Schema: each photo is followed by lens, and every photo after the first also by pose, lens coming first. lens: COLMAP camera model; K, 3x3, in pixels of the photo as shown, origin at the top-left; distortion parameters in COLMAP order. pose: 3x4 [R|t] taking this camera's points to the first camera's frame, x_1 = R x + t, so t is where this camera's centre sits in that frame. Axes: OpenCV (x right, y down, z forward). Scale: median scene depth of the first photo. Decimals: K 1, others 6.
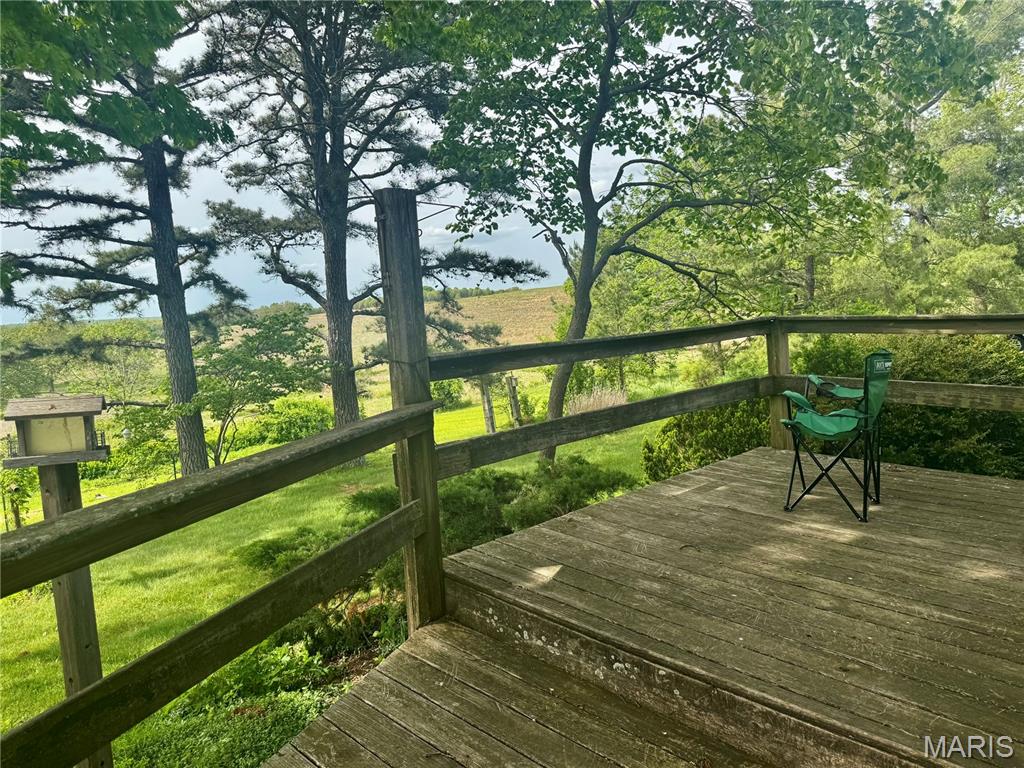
lens RADIAL K [[740.1, 0, 512.0], [0, 740.1, 384.0], [0, 0, 1]] dist [0.038469, -0.002476]
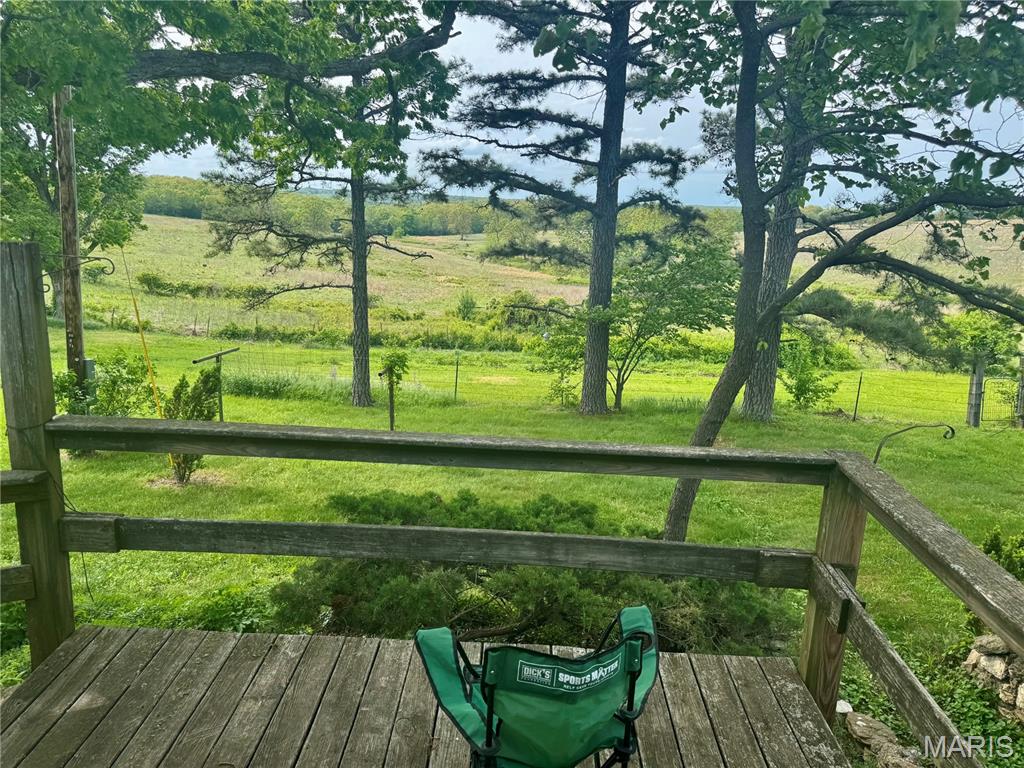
lens RADIAL K [[760.9, 0, 512.0], [0, 760.9, 384.0], [0, 0, 1]] dist [0.000271, -0.001975]
pose [[0.702713, 0.252375, -0.665208, 0.220675], [-0.160730, 0.967113, 0.197124, -0.088672], [0.693080, -0.031603, 0.720167, 0.177112]]
